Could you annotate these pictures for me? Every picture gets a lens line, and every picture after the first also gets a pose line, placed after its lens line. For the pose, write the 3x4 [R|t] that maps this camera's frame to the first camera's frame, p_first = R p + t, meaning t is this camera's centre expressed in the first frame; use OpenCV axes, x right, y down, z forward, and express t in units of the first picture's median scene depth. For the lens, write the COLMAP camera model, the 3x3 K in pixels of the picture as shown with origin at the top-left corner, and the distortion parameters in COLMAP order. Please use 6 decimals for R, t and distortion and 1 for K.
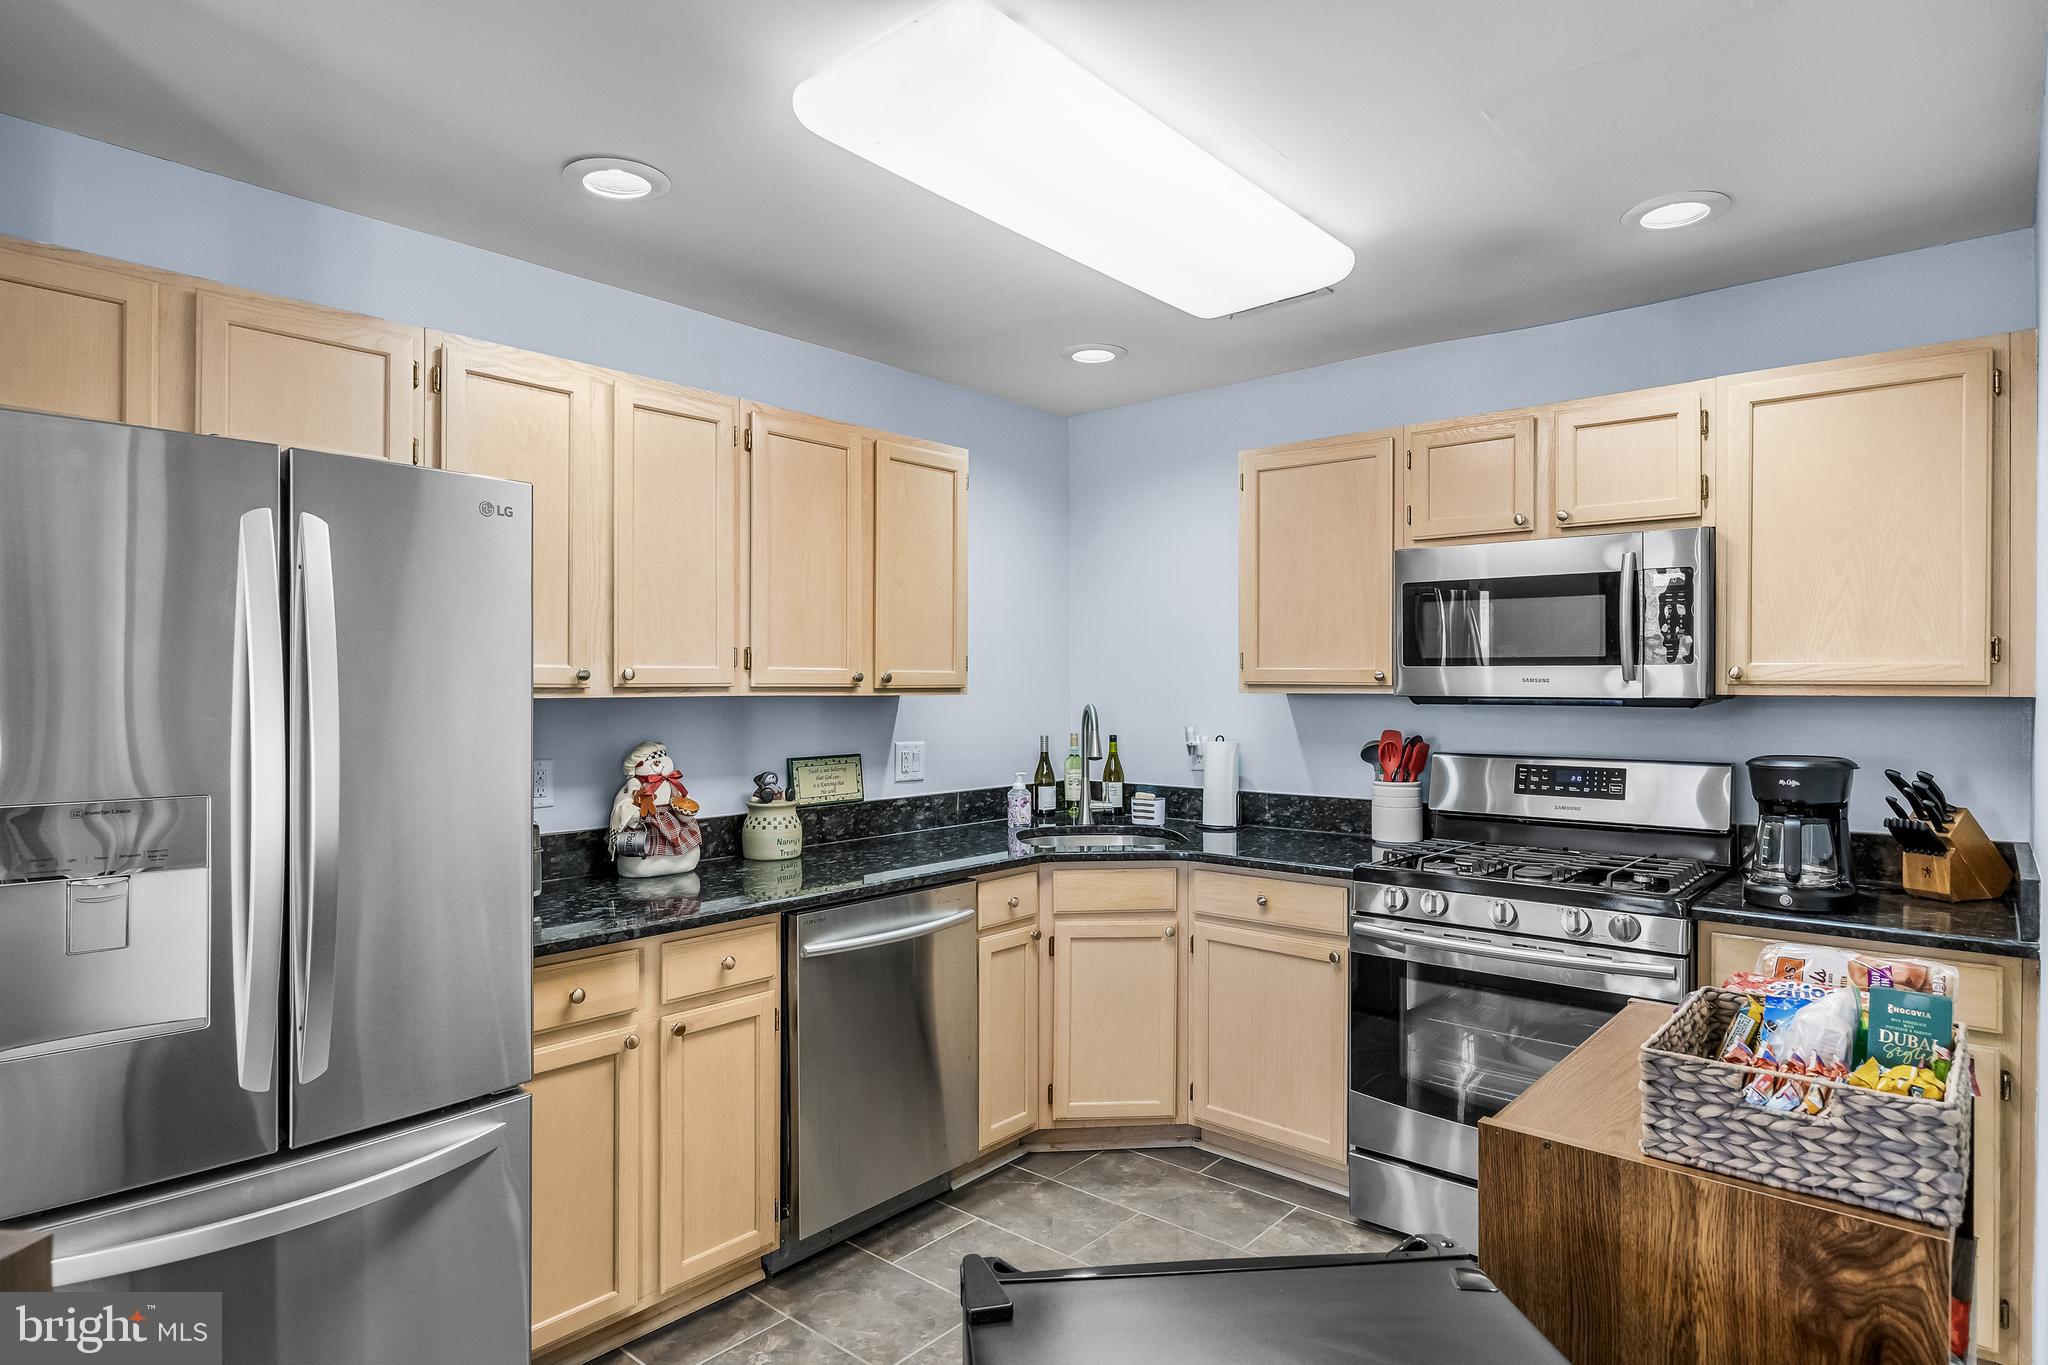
lens RADIAL K [[1114.4, 0, 1019.1], [0, 1114.4, 676.9], [0, 0, 1]] dist [-0.002651, 0.000193]
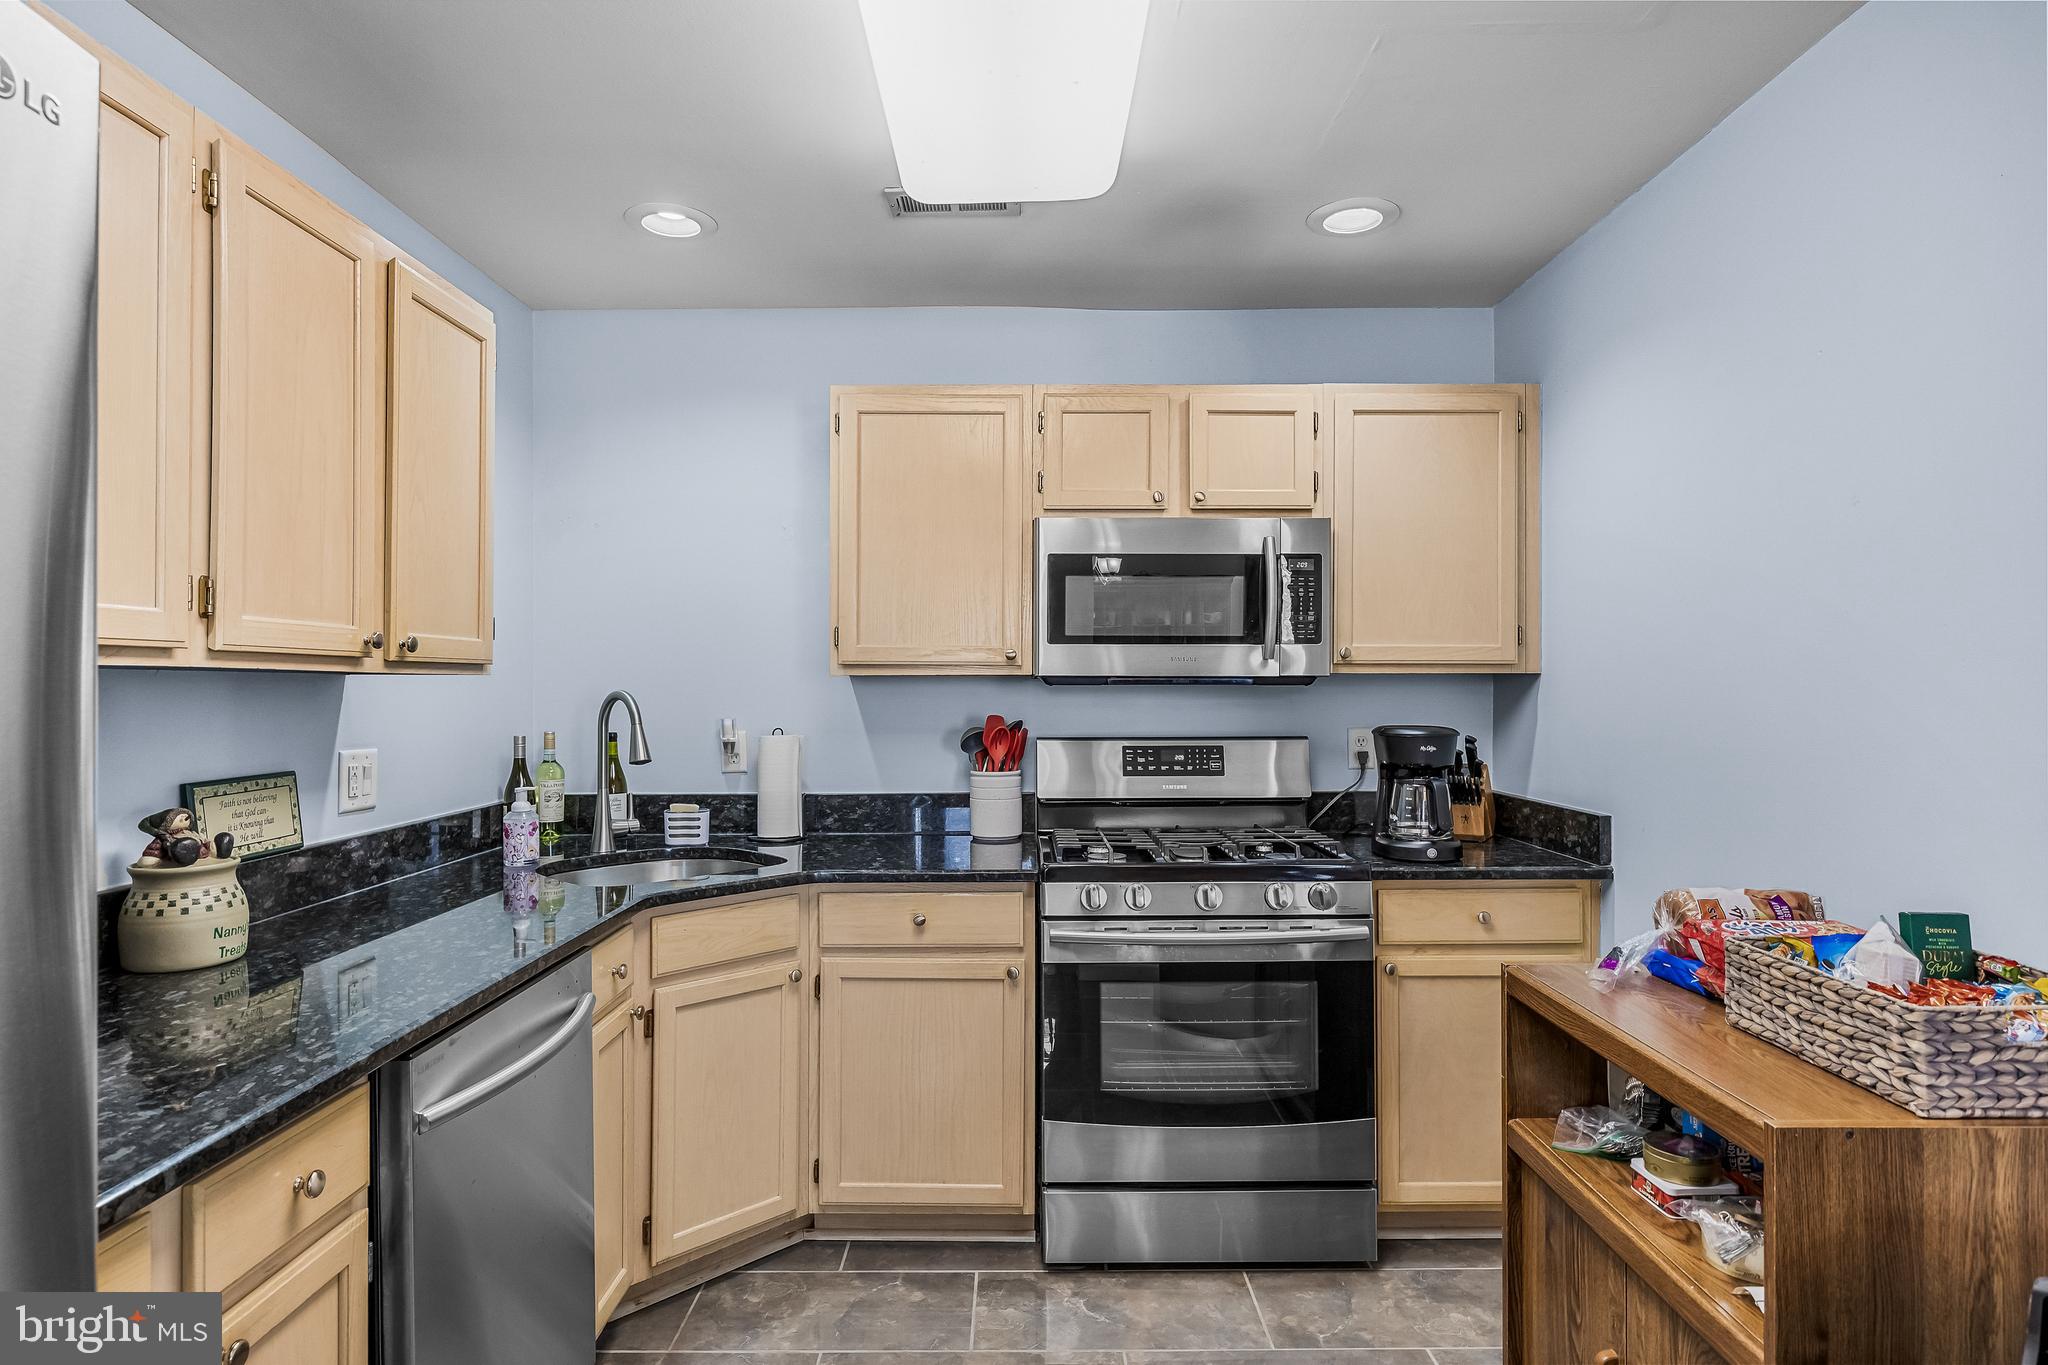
lens RADIAL K [[1109.0, 0, 1020.5], [0, 1109.0, 670.1], [0, 0, 1]] dist [-0.008451, 0.000471]
pose [[0.759615, 0.007998, 0.650323, -0.280188], [-0.002337, 0.999951, -0.009569, 0.021872], [-0.650368, 0.005749, 0.759597, 0.332084]]
